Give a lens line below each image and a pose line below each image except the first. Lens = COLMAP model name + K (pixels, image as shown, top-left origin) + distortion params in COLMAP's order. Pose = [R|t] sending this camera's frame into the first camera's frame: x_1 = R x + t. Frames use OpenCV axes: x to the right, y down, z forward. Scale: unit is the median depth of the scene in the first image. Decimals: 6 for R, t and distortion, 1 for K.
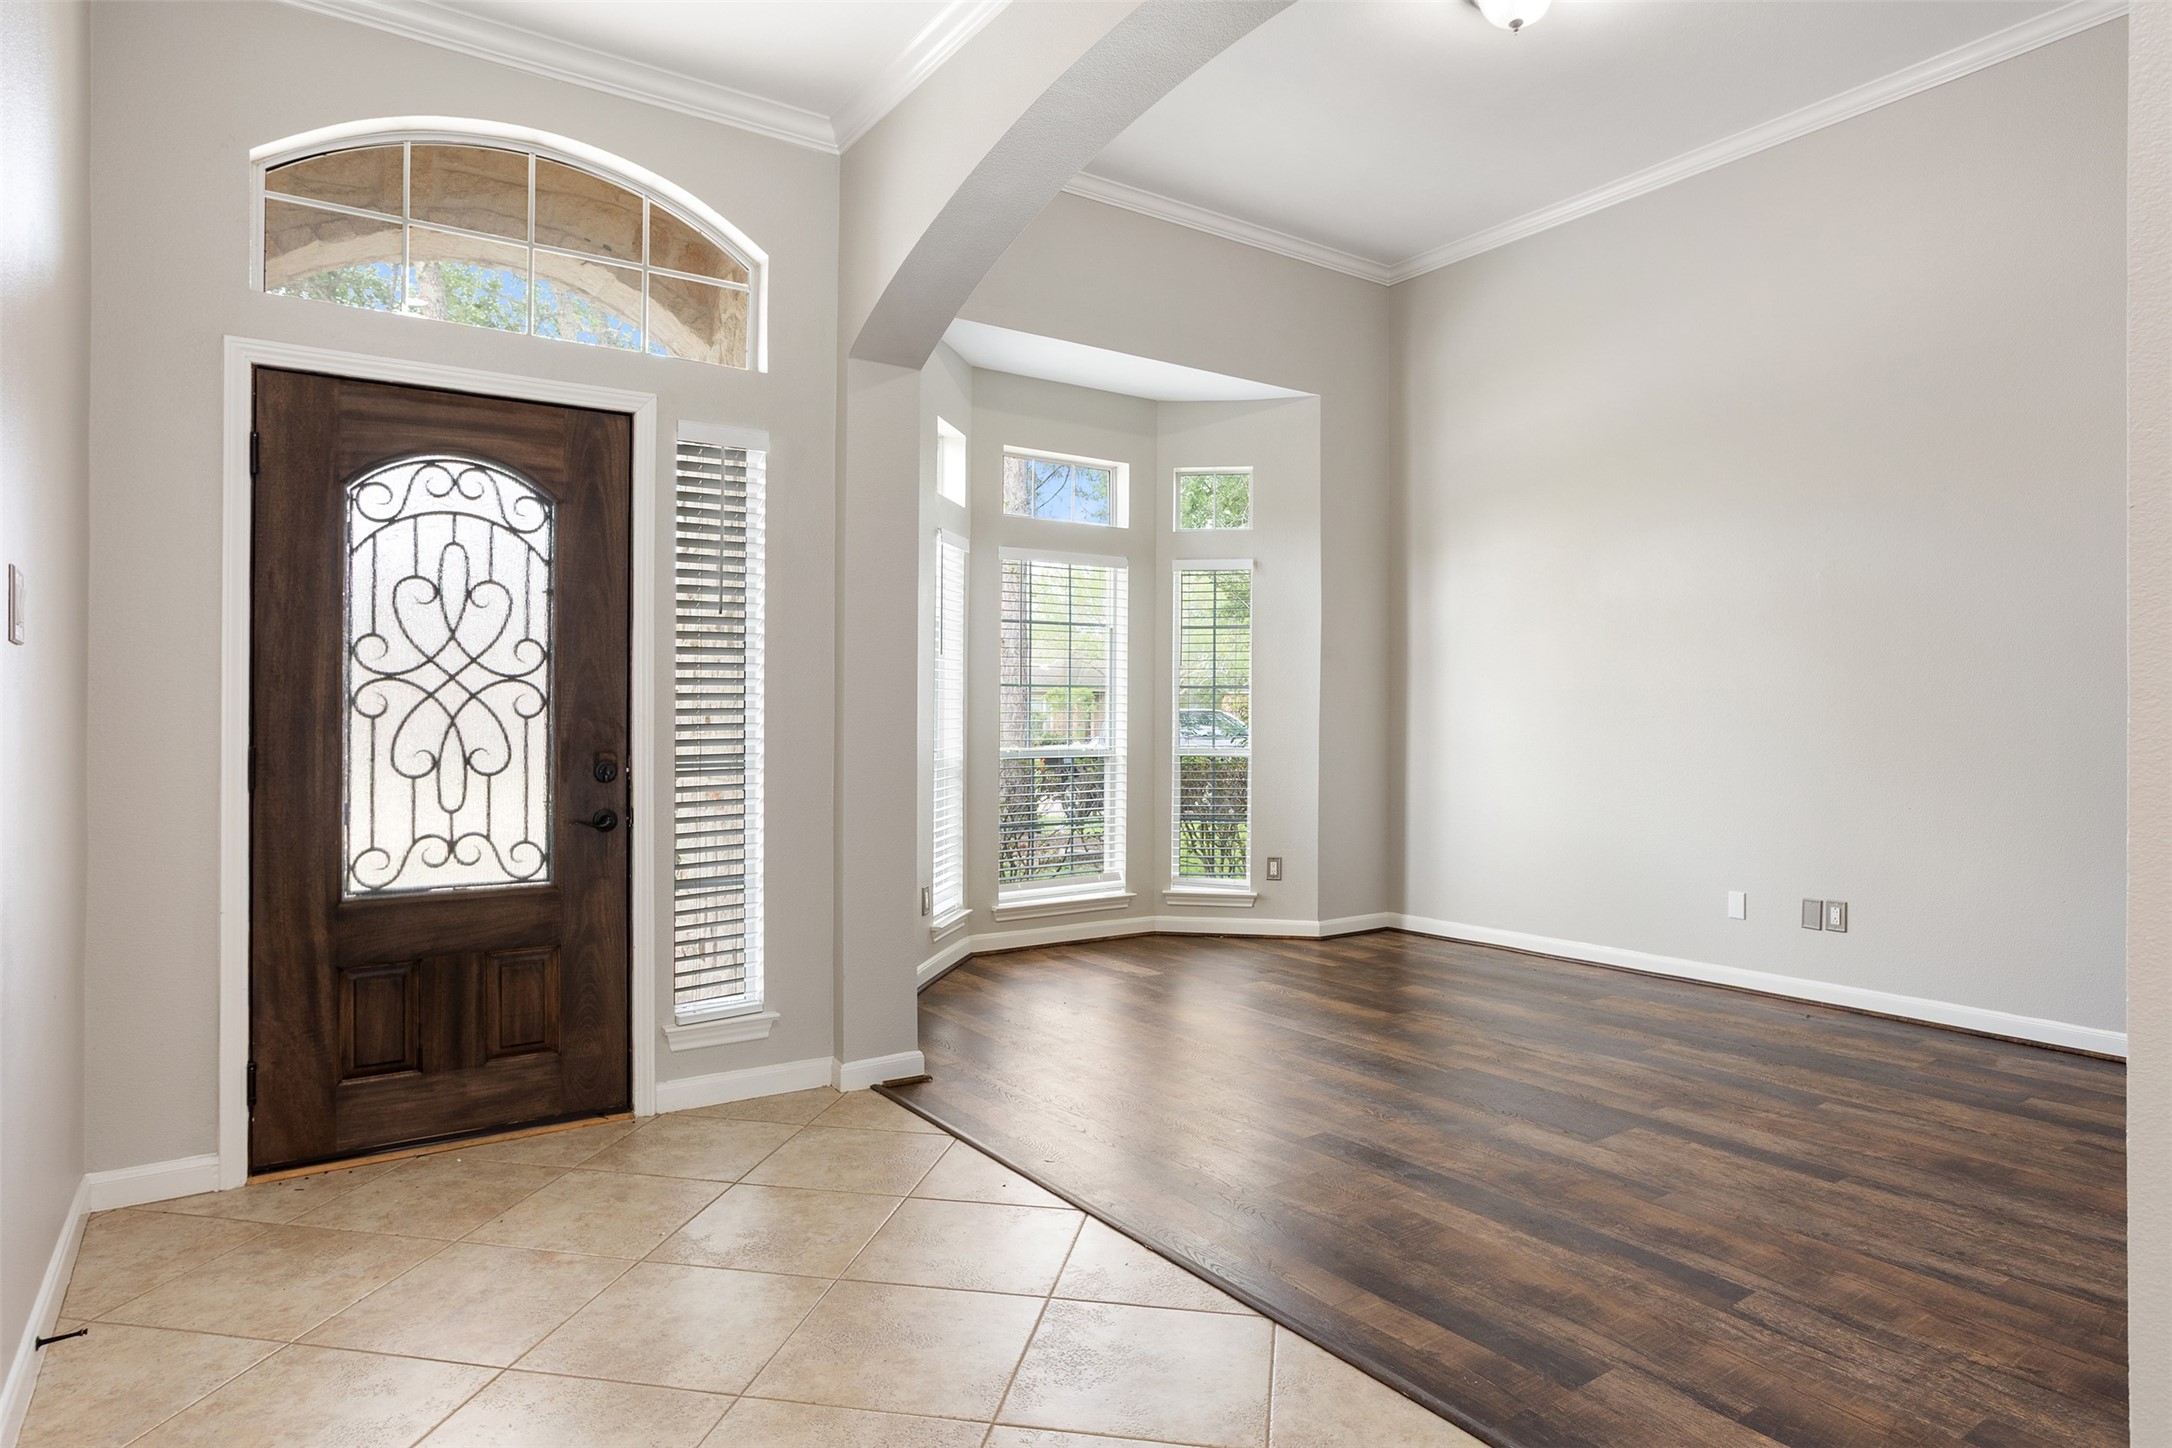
lens RADIAL K [[1218.4, 0, 1095.7], [0, 1218.4, 705.5], [0, 0, 1]] dist [-0.058520, 0.033182]
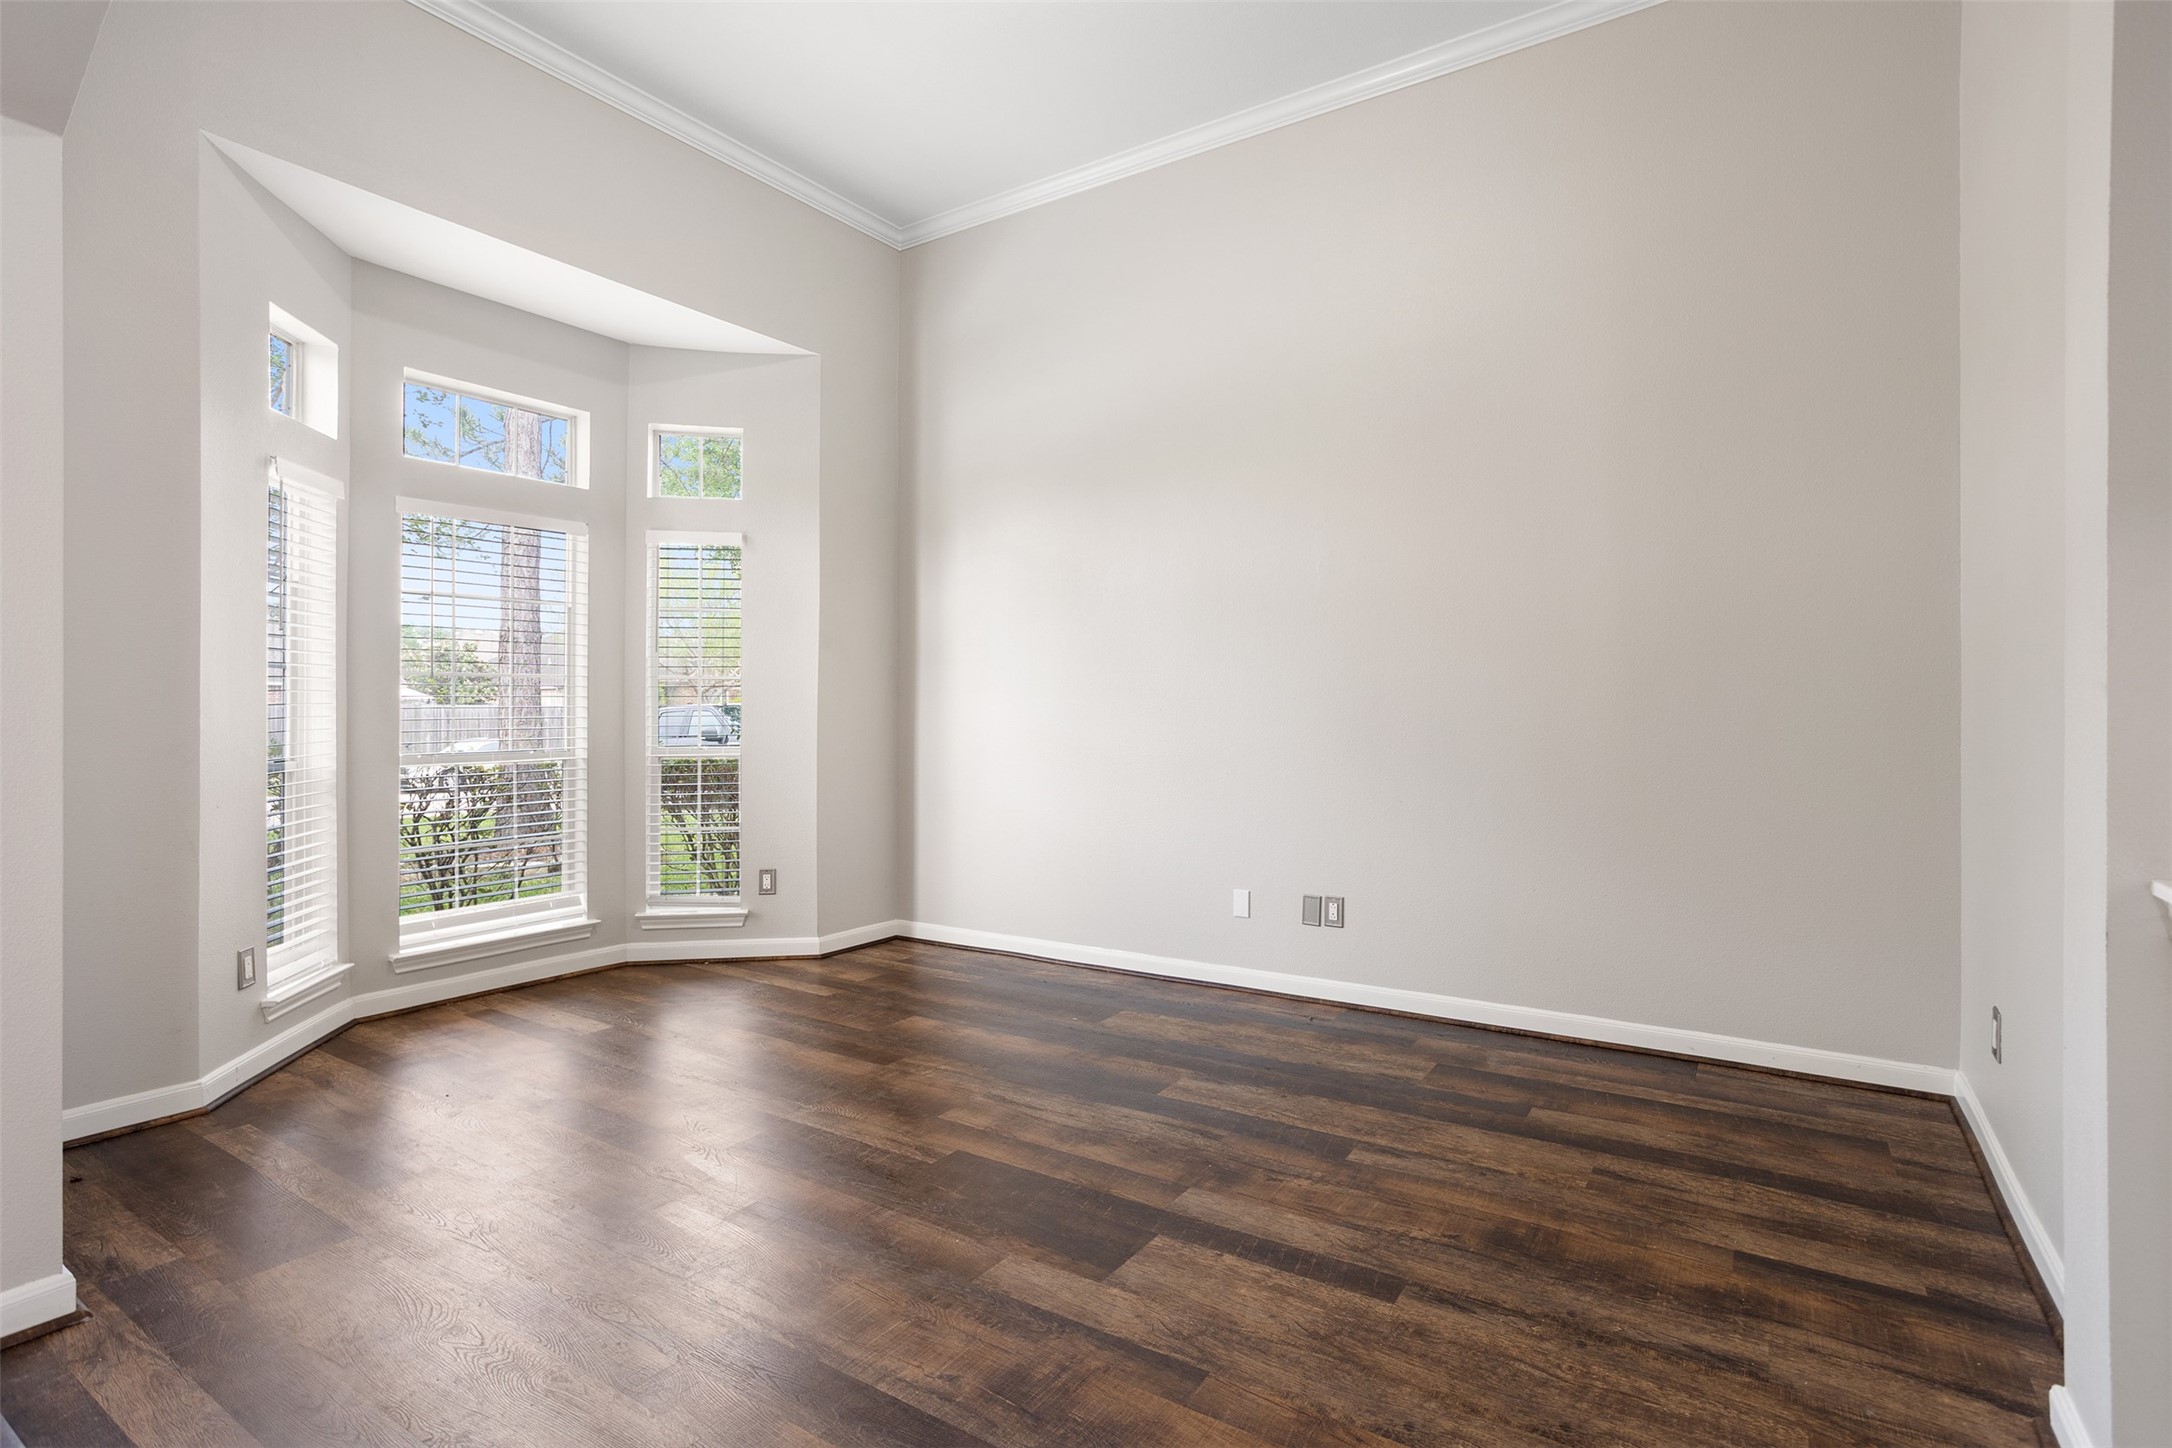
lens RADIAL K [[1070.6, 0, 1088.6], [0, 1070.6, 706.2], [0, 0, 1]] dist [-0.055536, 0.032060]
pose [[0.928833, -0.002243, 0.370493, 0.103659], [-0.000431, 0.999974, 0.007136, -0.000449], [-0.370499, -0.006788, 0.928808, 0.255976]]
